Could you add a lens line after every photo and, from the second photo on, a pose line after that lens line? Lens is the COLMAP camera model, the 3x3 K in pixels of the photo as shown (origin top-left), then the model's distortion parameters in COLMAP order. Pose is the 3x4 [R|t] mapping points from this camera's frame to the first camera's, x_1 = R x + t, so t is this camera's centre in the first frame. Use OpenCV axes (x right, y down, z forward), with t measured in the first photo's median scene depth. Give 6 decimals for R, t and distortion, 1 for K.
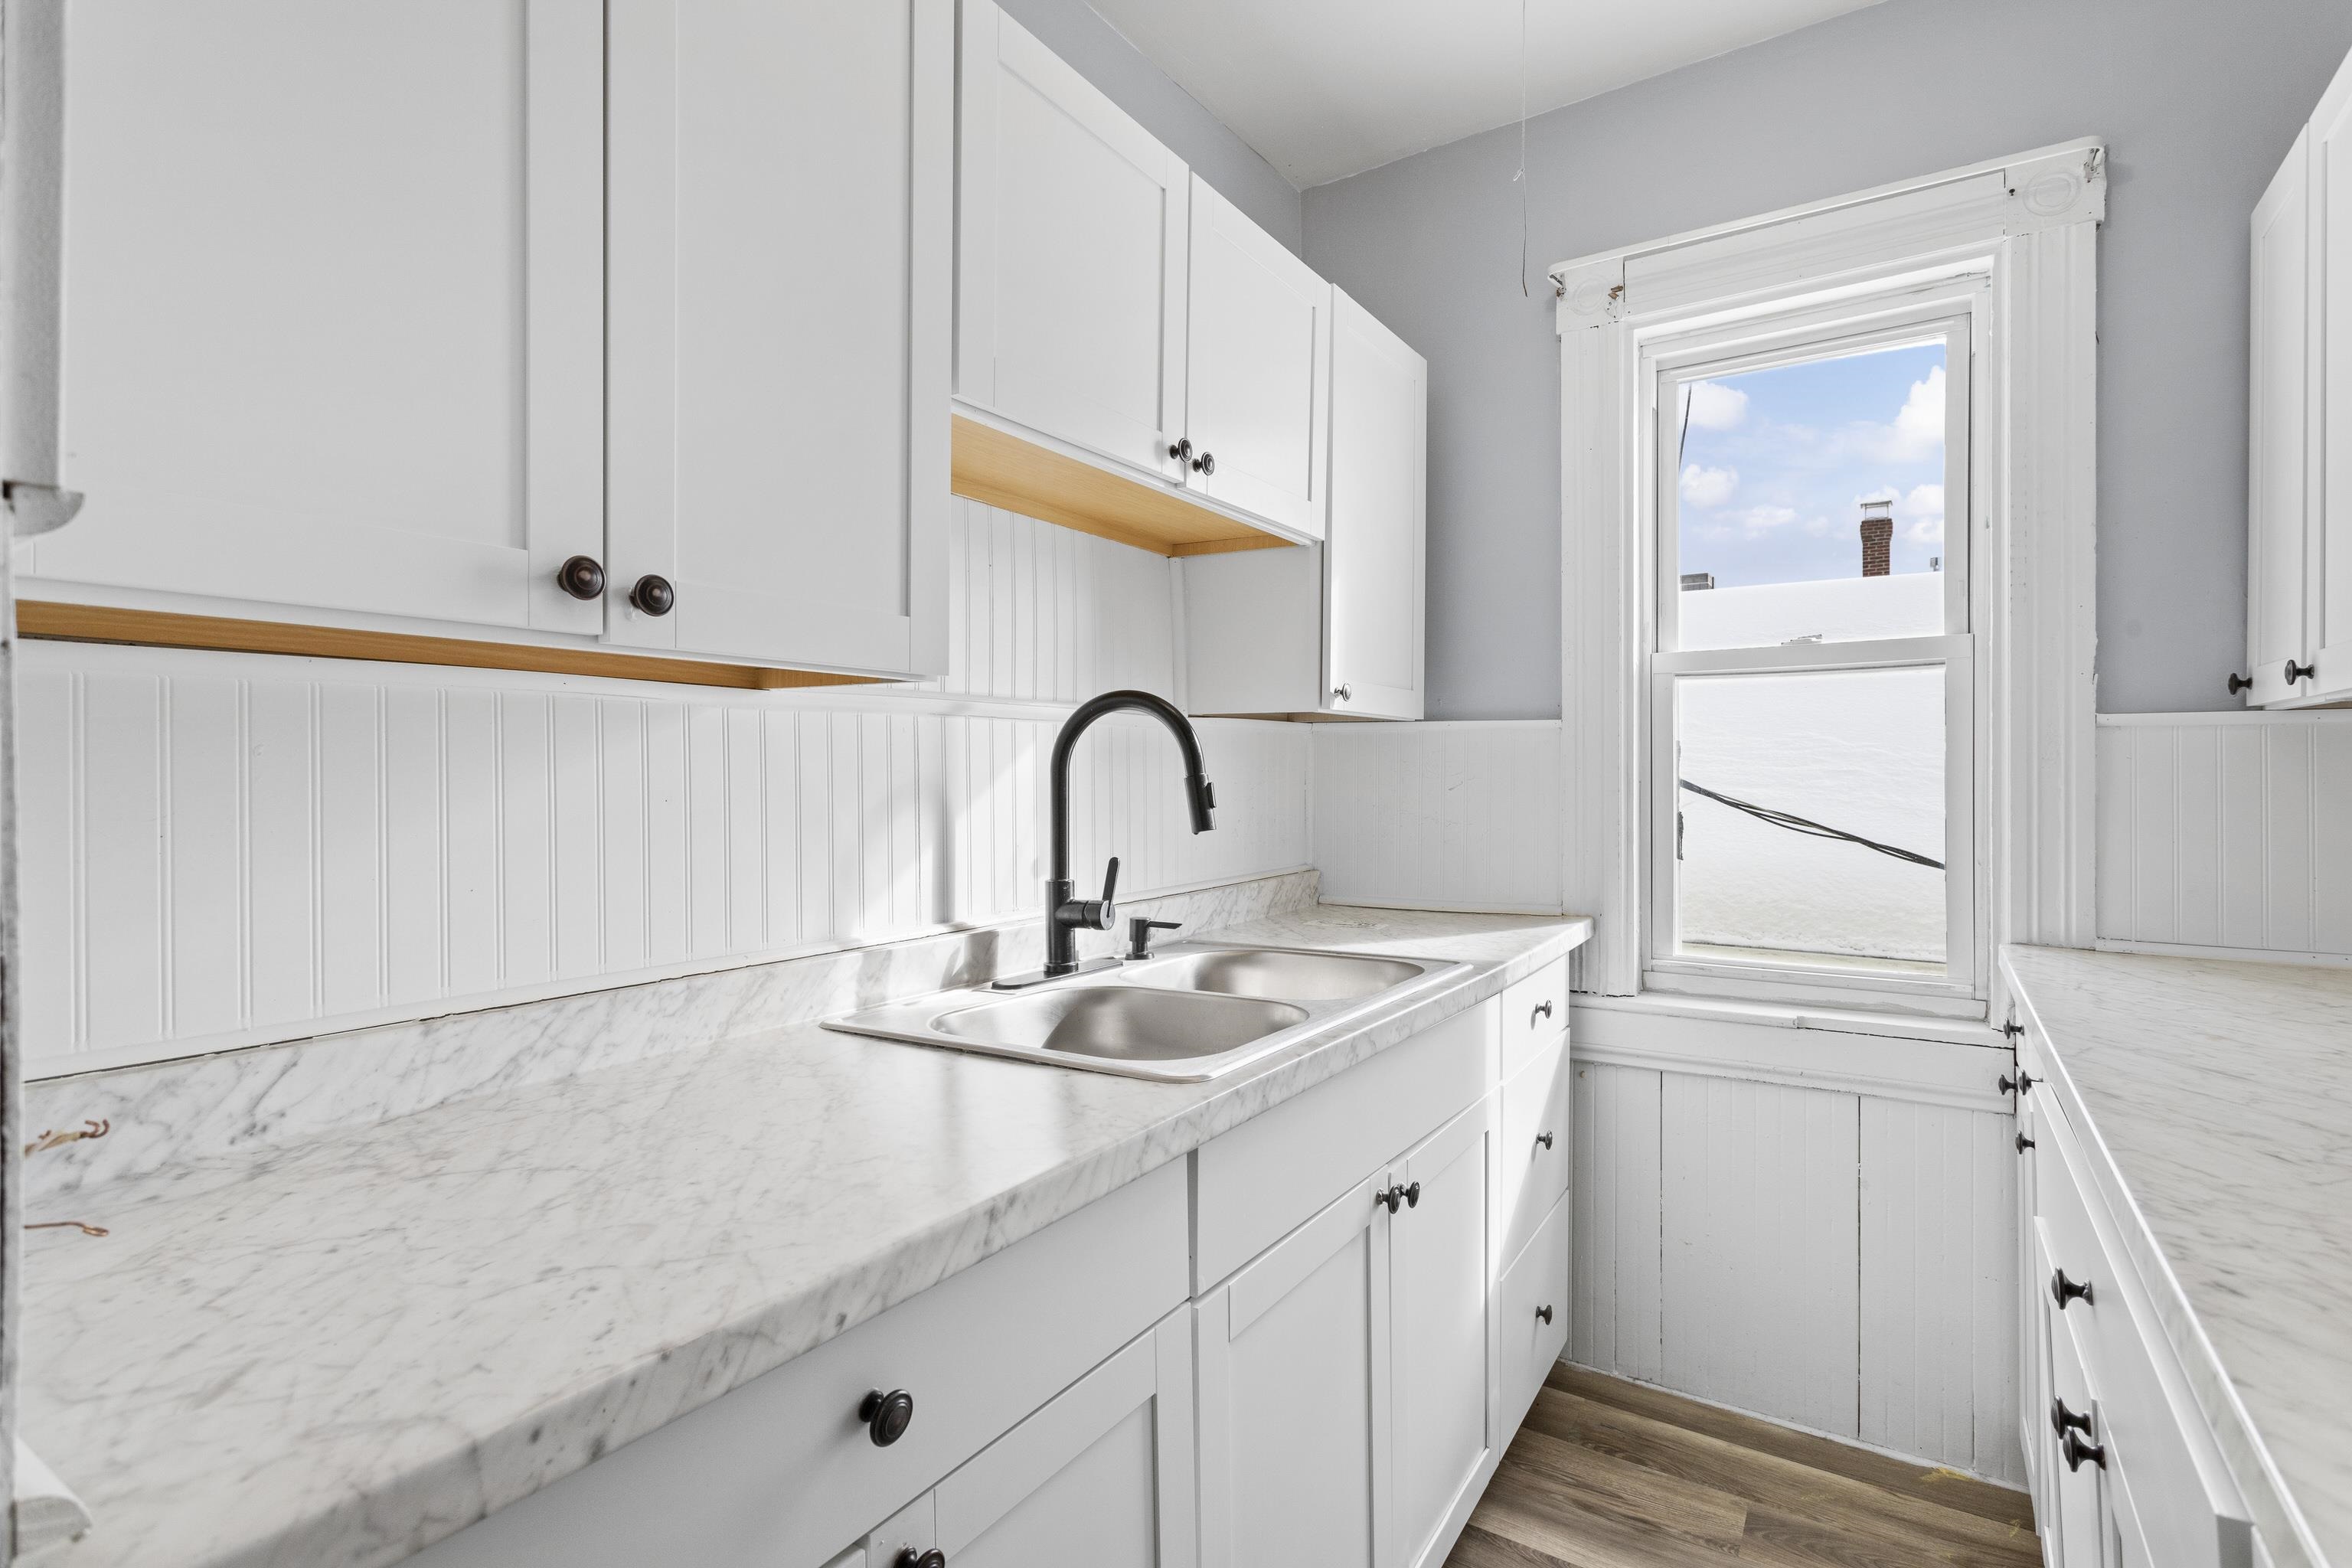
lens RADIAL K [[1112.6, 0, 1192.8], [0, 1112.6, 770.4], [0, 0, 1]] dist [0.002471, 0.000519]
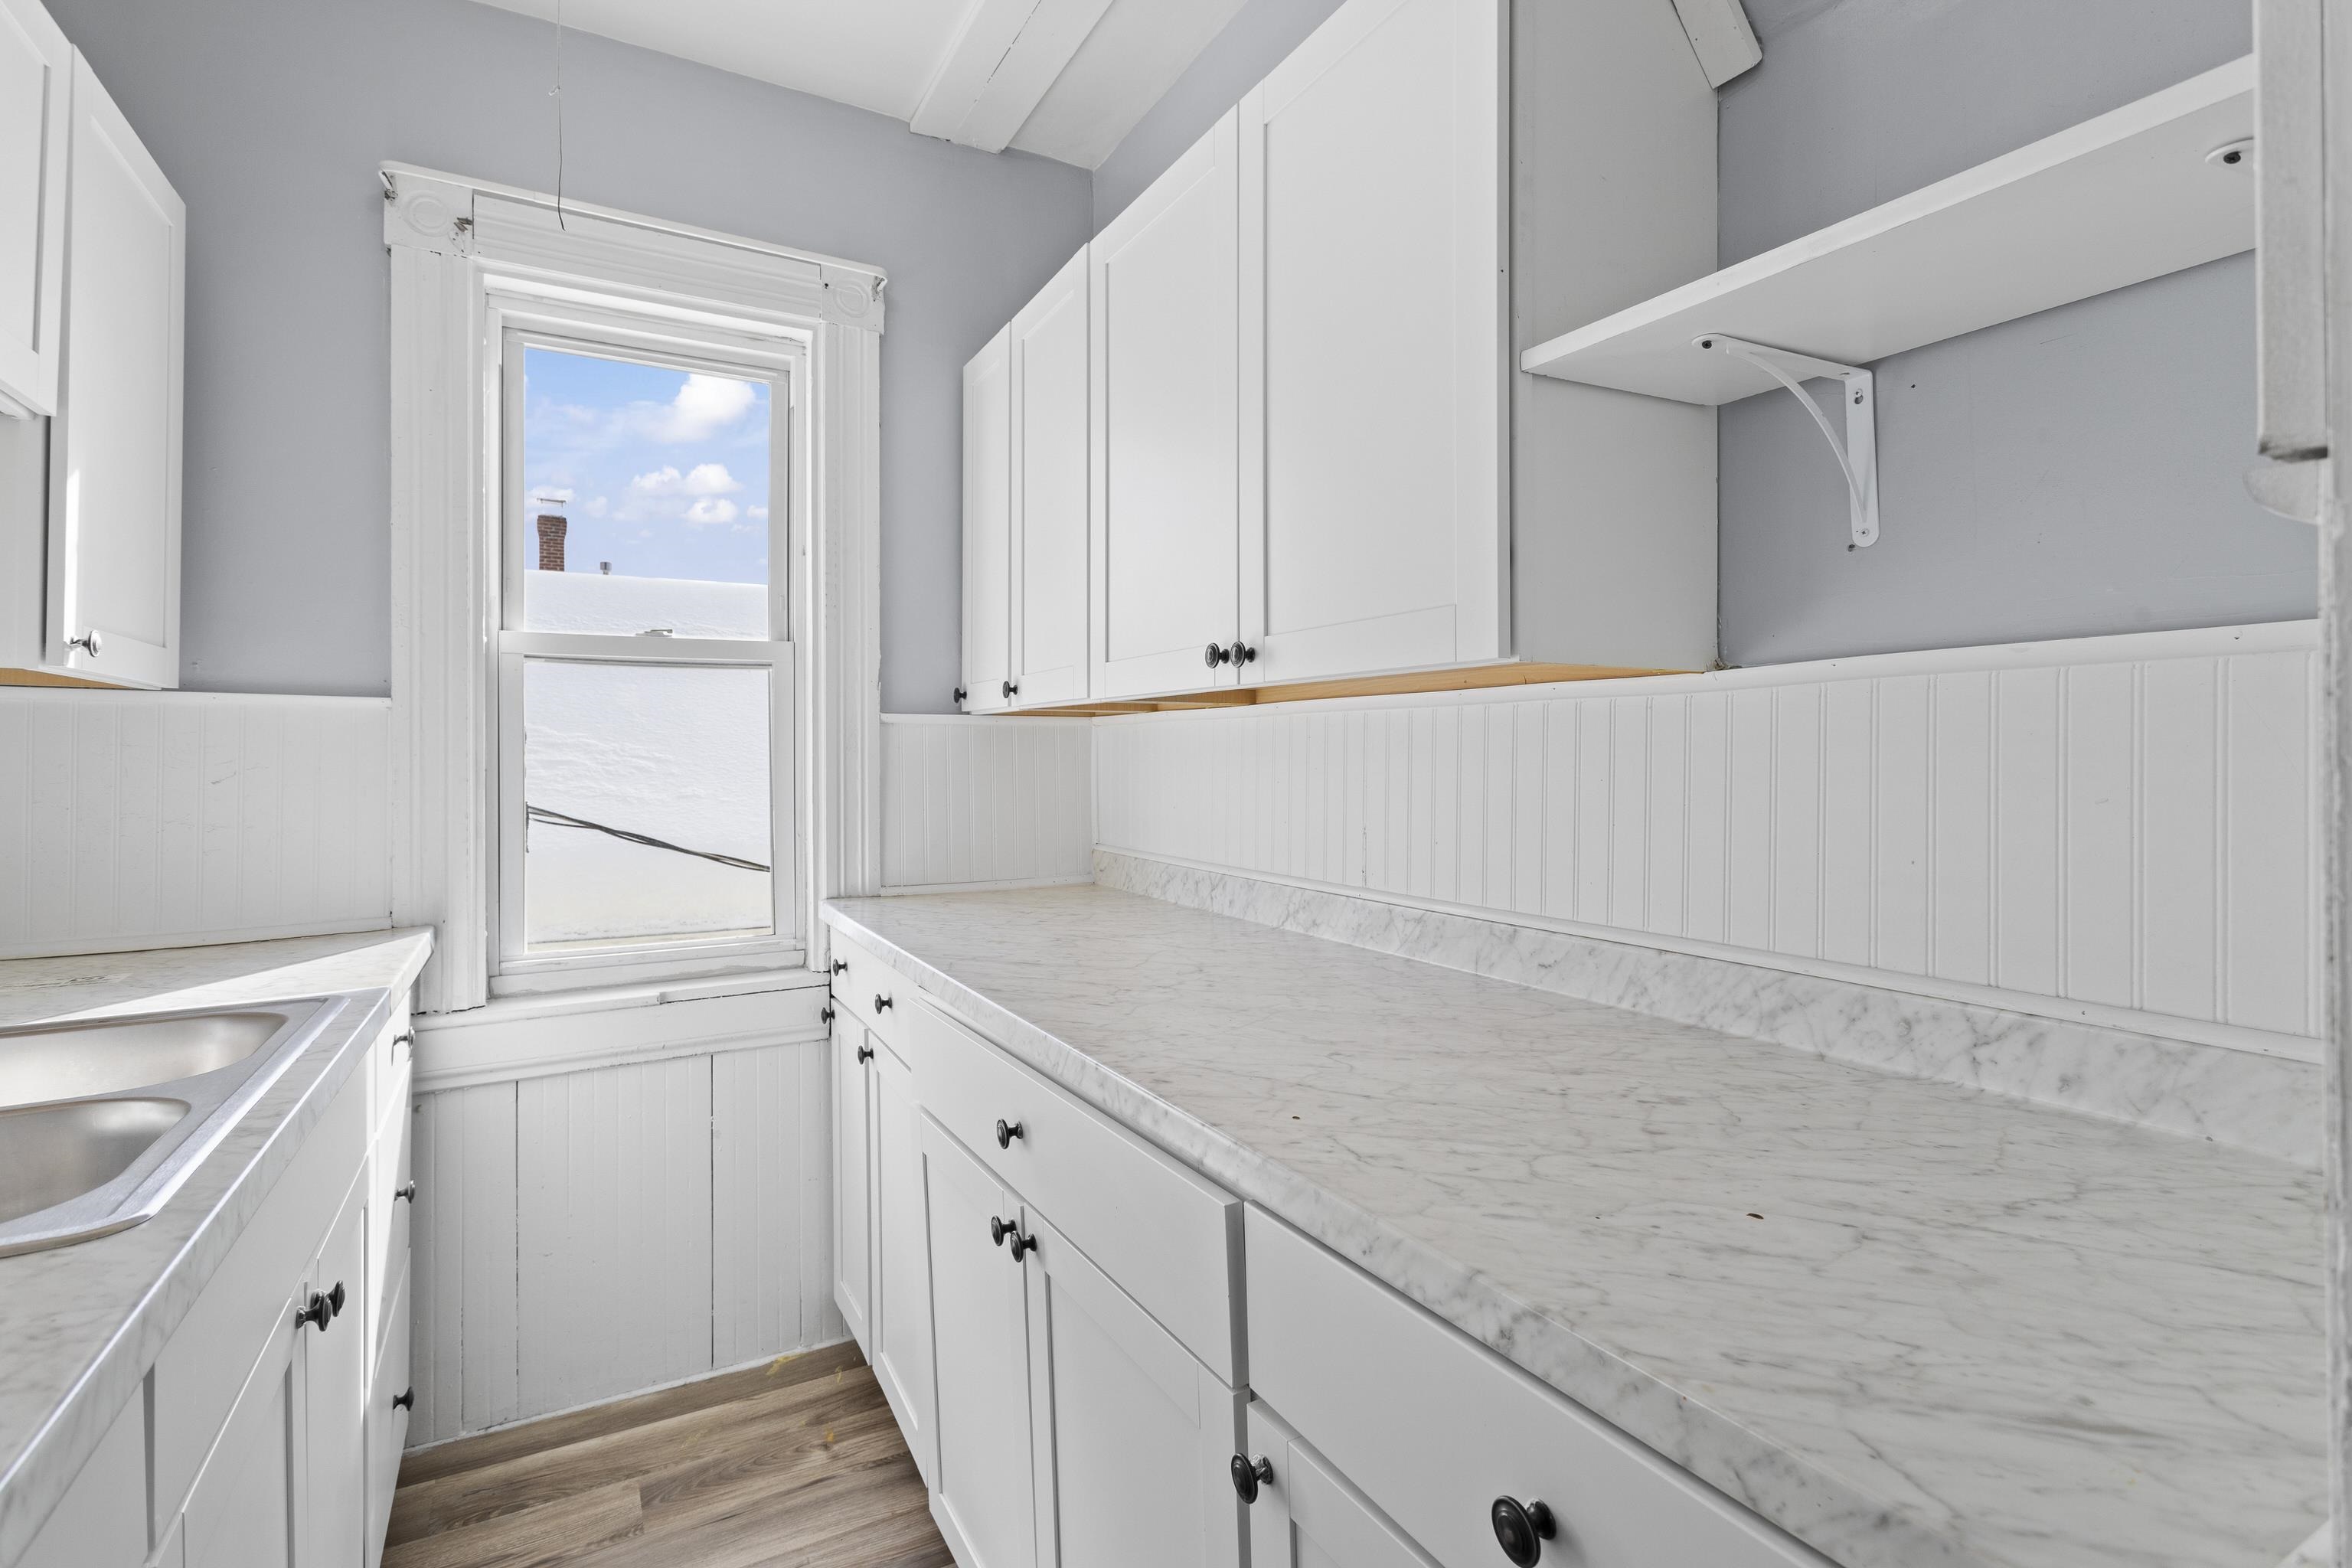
lens RADIAL K [[1112.6, 0, 1178.8], [0, 1112.6, 752.5], [0, 0, 1]] dist [0.002471, 0.000519]
pose [[0.472973, 0.004373, 0.881066, -0.151678], [0.002556, 0.999977, -0.006335, 0.003465], [-0.881073, 0.005248, 0.472951, 0.077918]]
